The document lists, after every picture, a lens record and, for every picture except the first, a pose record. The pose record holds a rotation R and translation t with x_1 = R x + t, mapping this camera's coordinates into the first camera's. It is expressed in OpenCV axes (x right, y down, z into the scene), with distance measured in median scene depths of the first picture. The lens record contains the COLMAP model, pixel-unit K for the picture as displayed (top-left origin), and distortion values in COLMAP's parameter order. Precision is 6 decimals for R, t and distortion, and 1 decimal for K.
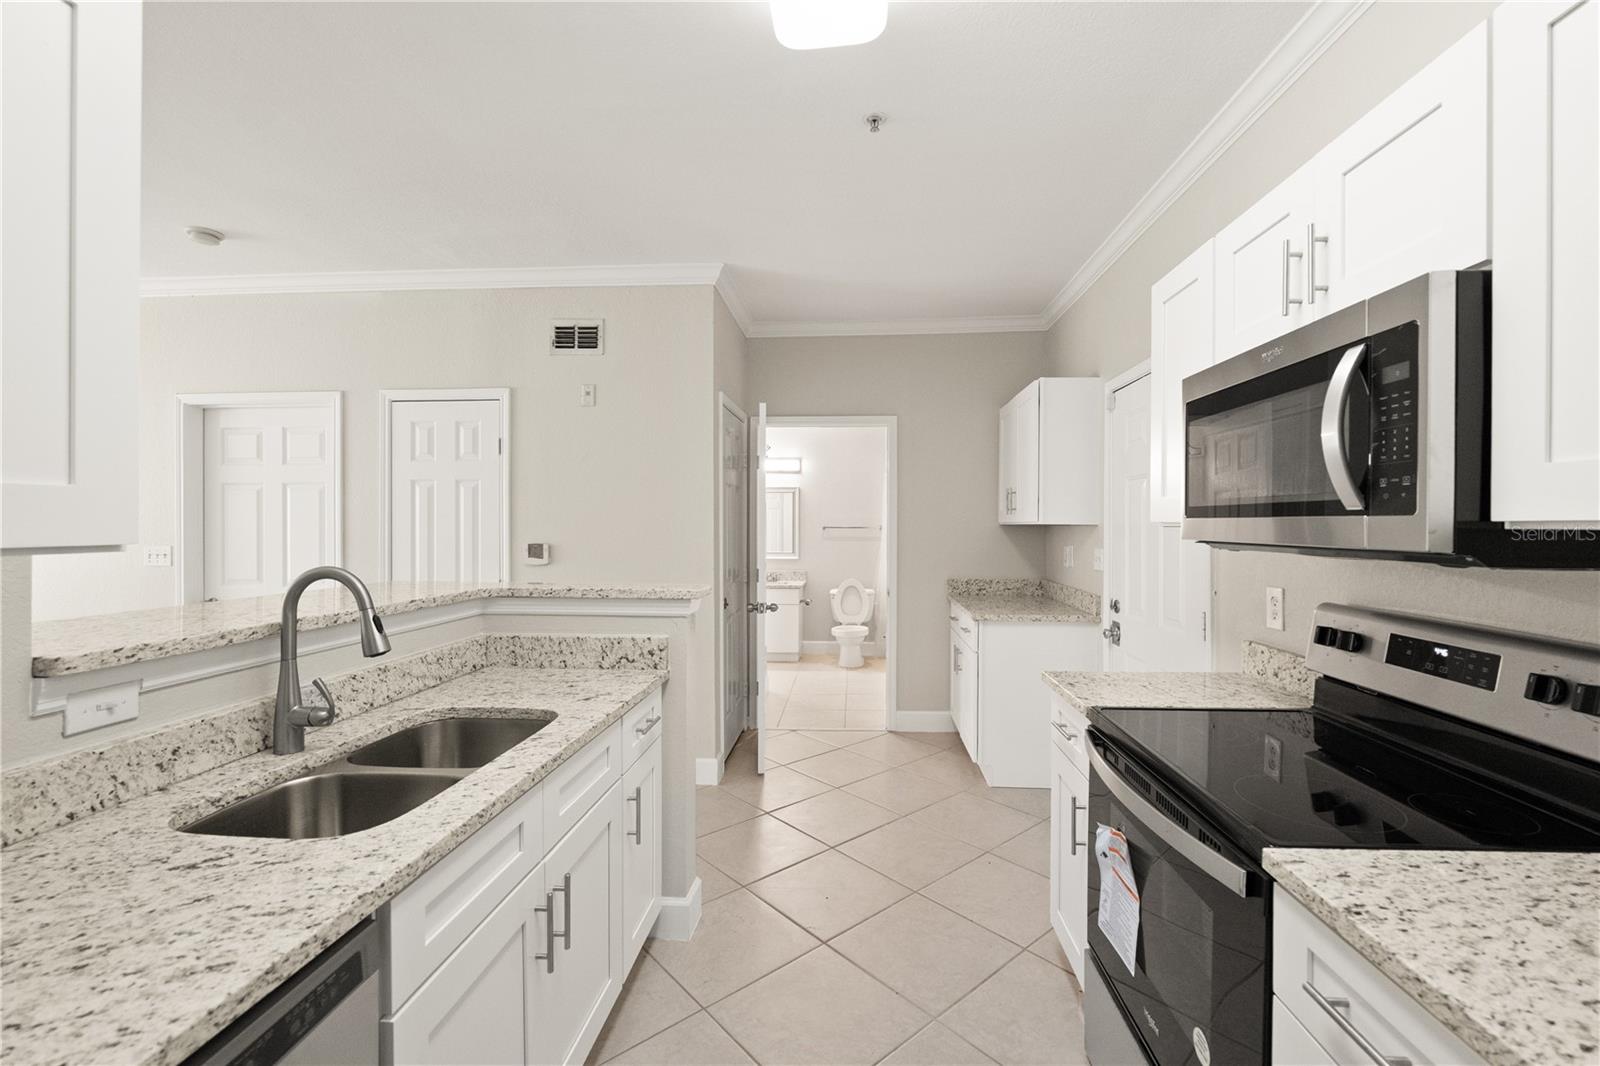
lens RADIAL K [[699.2, 0, 795.3], [0, 699.2, 534.2], [0, 0, 1]] dist [-0.009800, 0.000139]
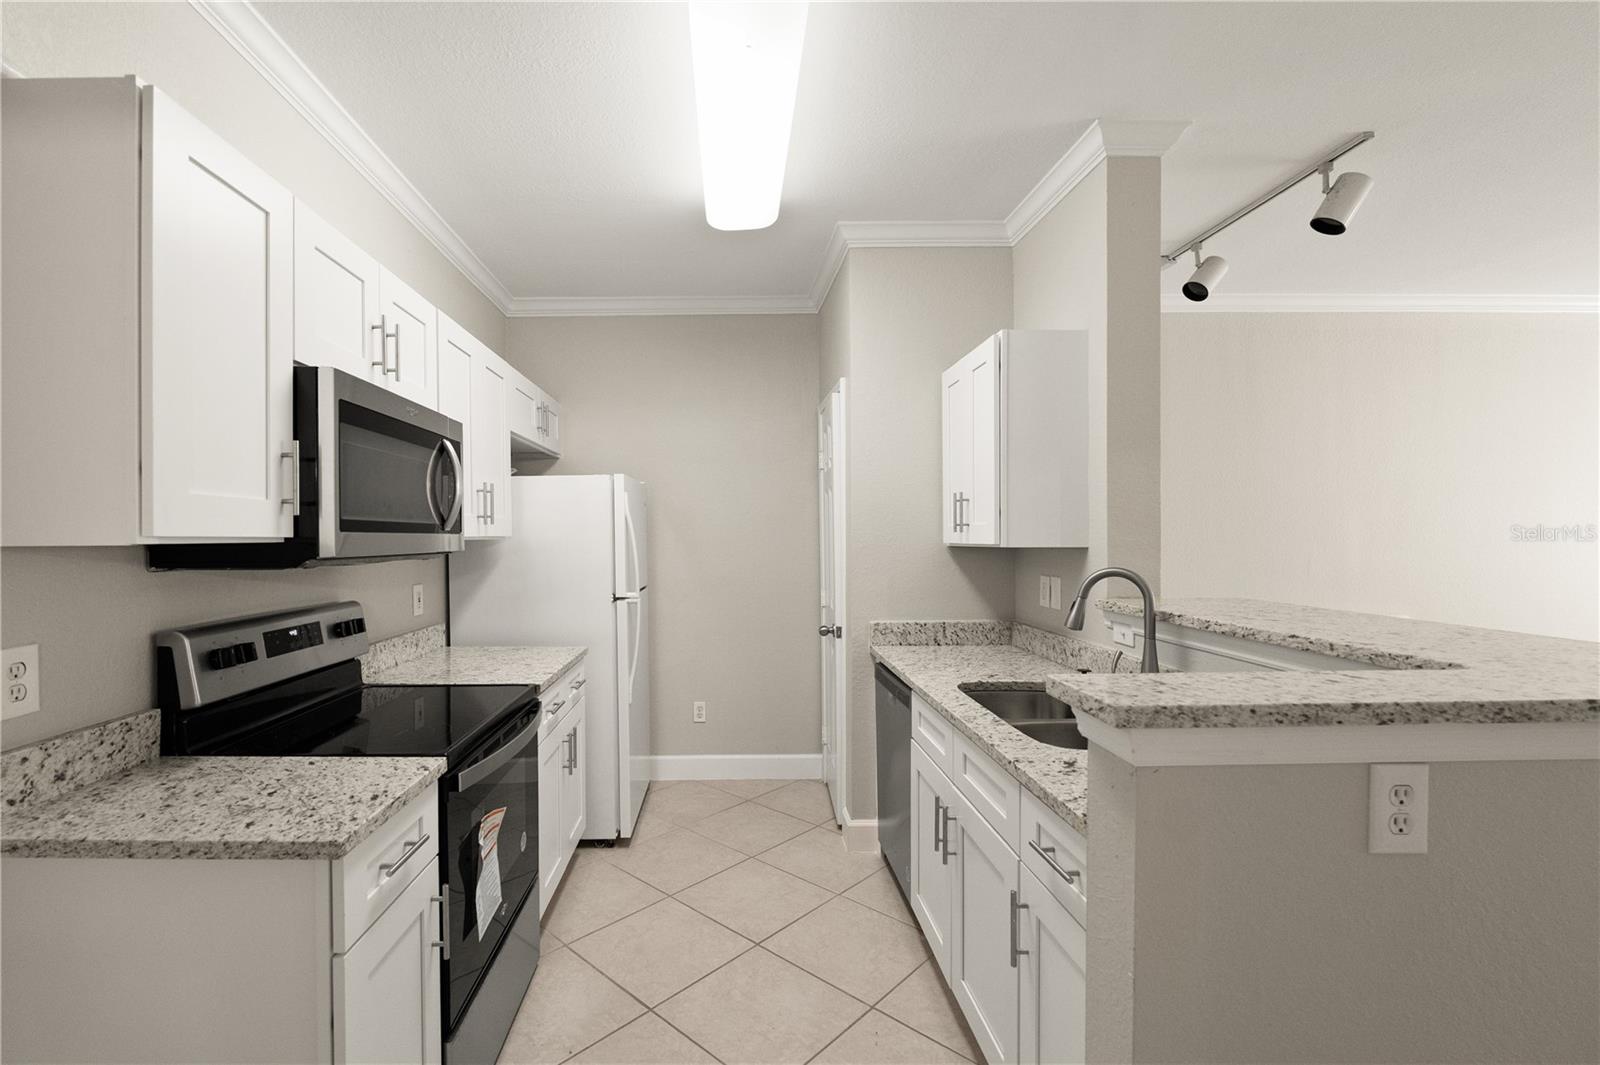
lens RADIAL K [[691.2, 0, 793.4], [0, 691.2, 532.0], [0, 0, 1]] dist [-0.001085, -0.000094]
pose [[-0.983777, 0.001598, -0.179390, 0.176877], [-0.000248, 0.999947, 0.010267, -0.036486], [0.179397, 0.010145, -0.983724, 2.150128]]
